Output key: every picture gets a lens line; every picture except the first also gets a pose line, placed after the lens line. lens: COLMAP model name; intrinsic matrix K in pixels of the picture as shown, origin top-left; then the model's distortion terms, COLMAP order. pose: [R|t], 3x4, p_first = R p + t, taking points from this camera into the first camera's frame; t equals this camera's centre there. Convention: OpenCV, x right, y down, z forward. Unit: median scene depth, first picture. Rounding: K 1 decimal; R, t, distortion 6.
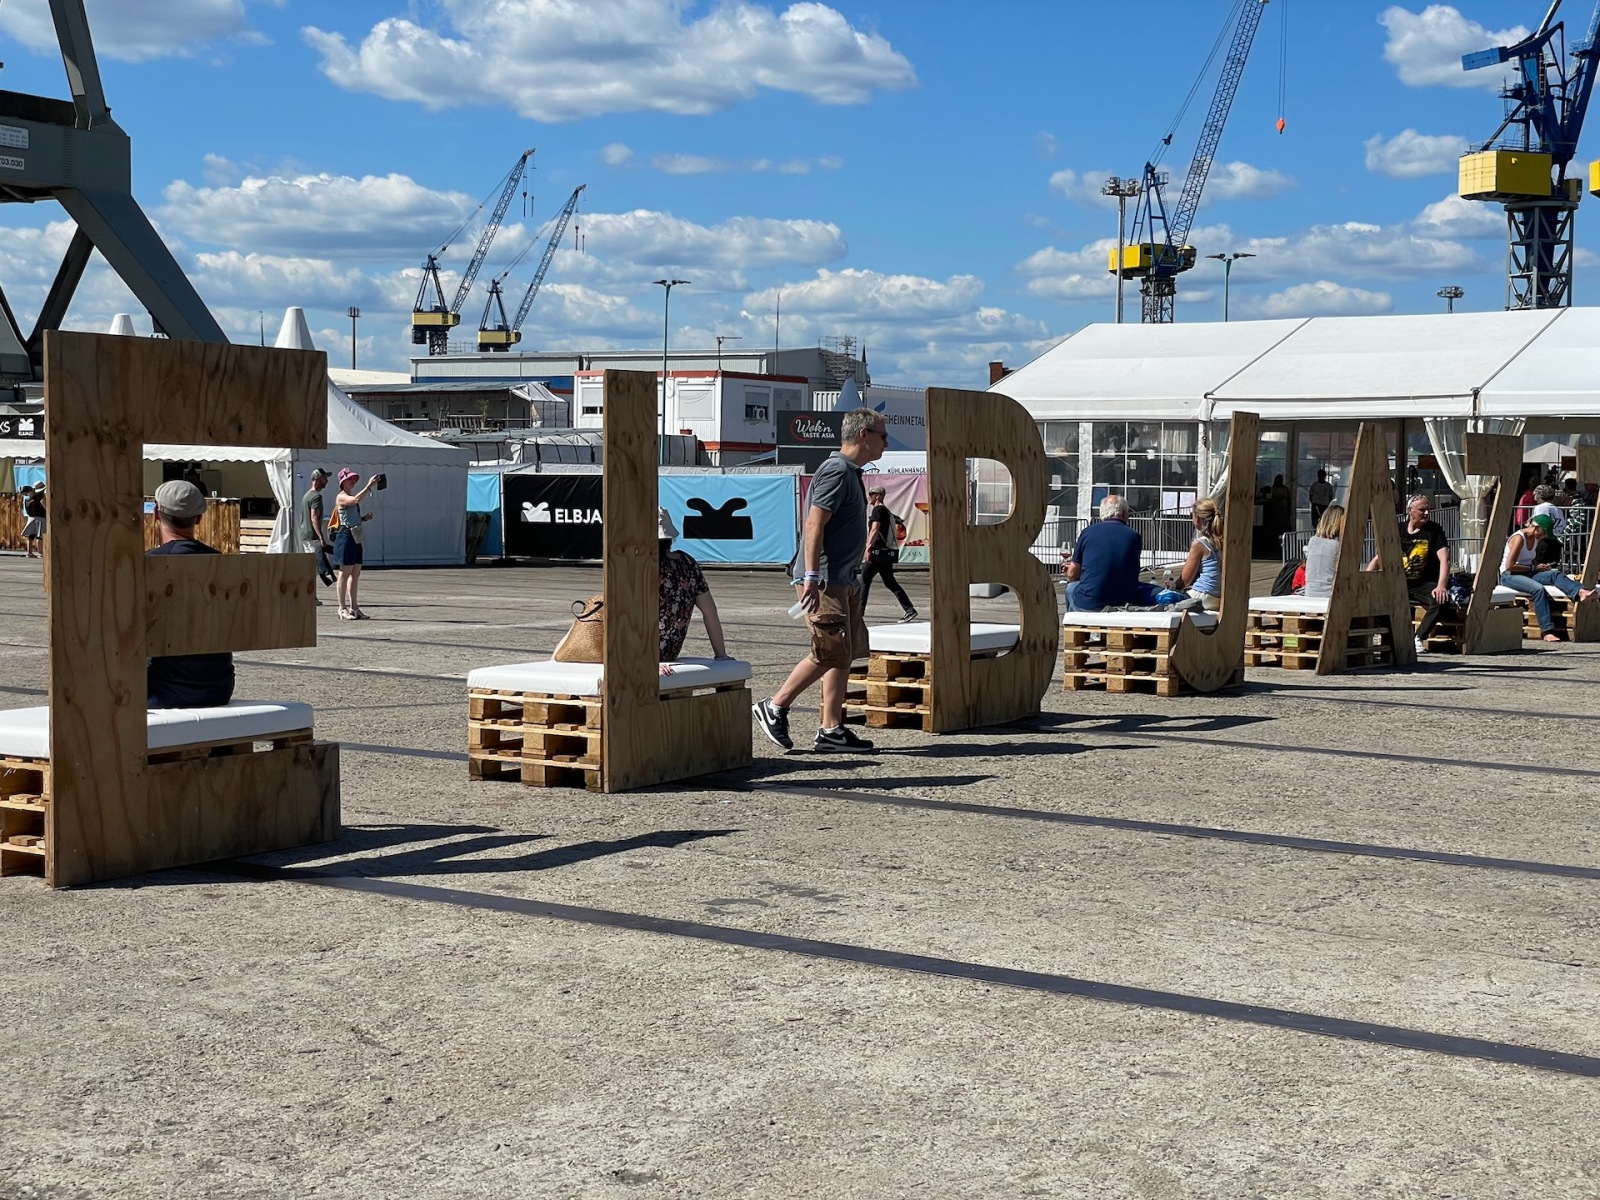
lens RADIAL K [[2401.2, 0, 789.2], [0, 2401.2, 598.2], [0, 0, 1]] dist [0.102478, 0.000000]
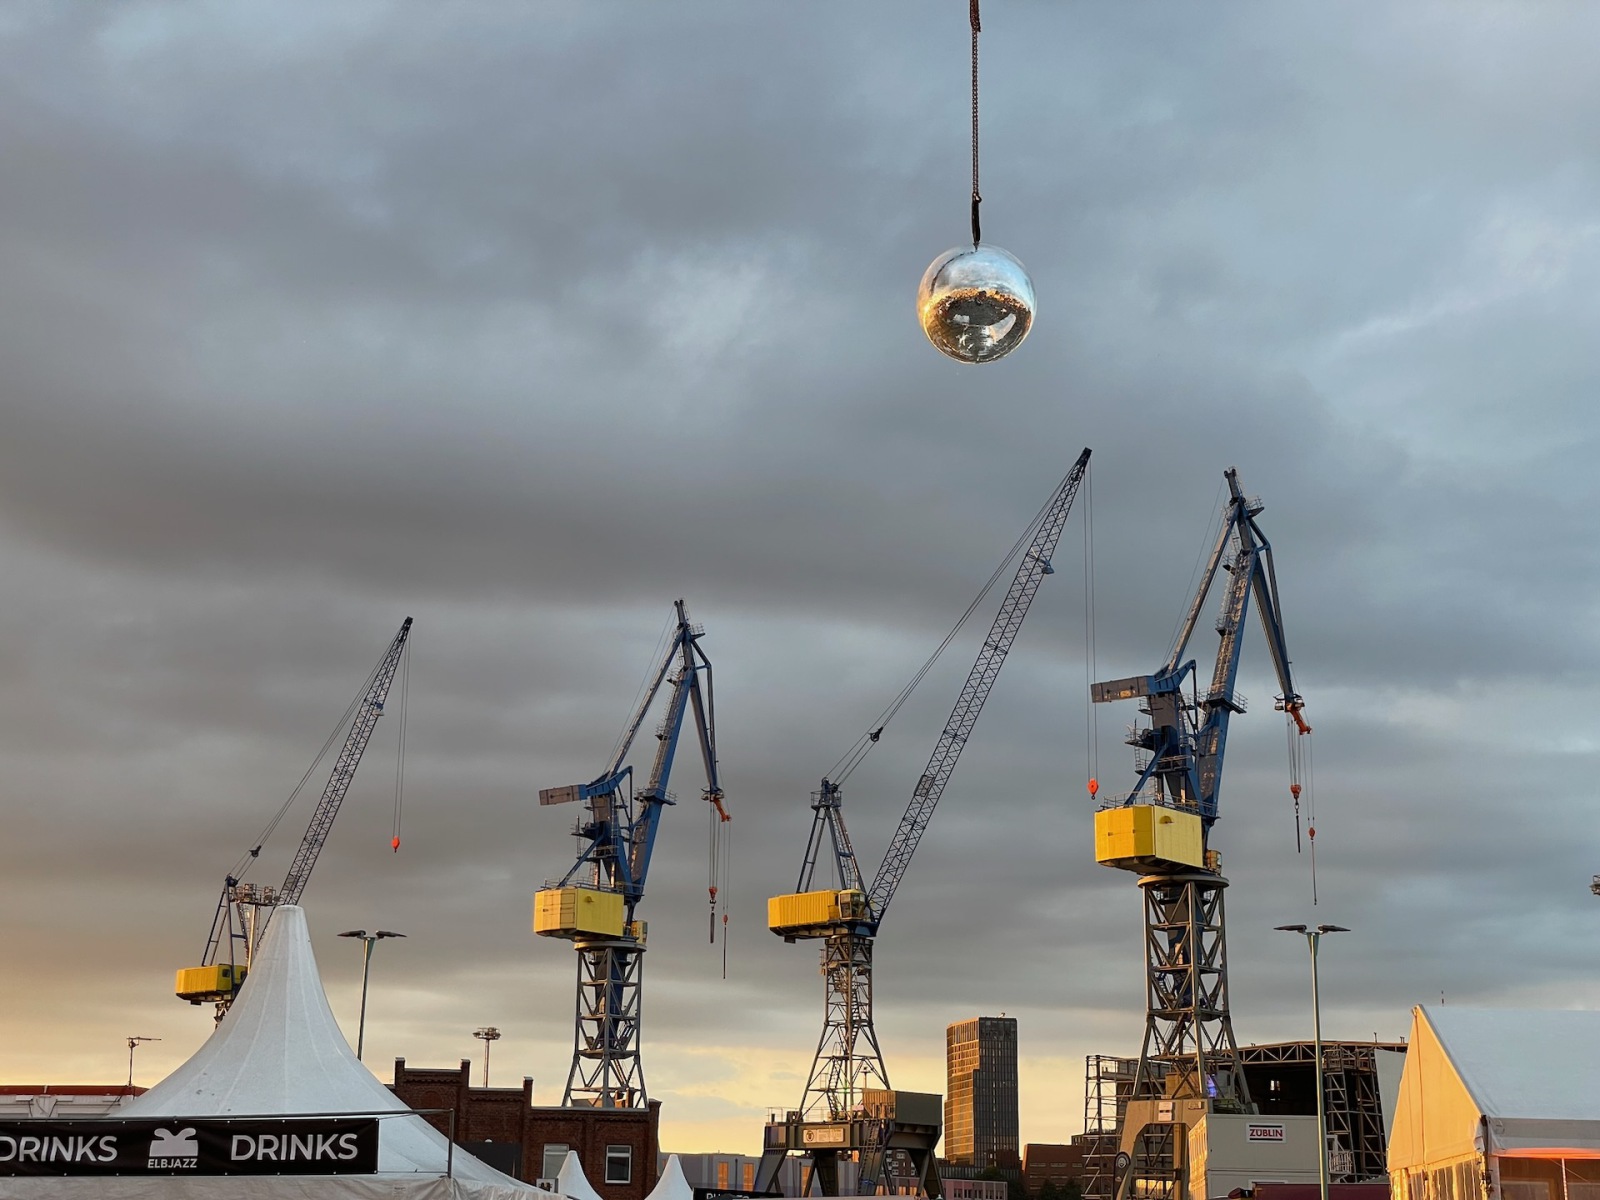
lens RADIAL K [[2401.2, 0, 786.3], [0, 2401.2, 584.6], [0, 0, 1]] dist [0.102478, 0.000000]
pose [[0.891335, 0.116405, 0.438147, -0.071481], [0.023655, 0.953214, -0.301368, -0.005775], [-0.452728, 0.278985, 0.846879, 0.102764]]
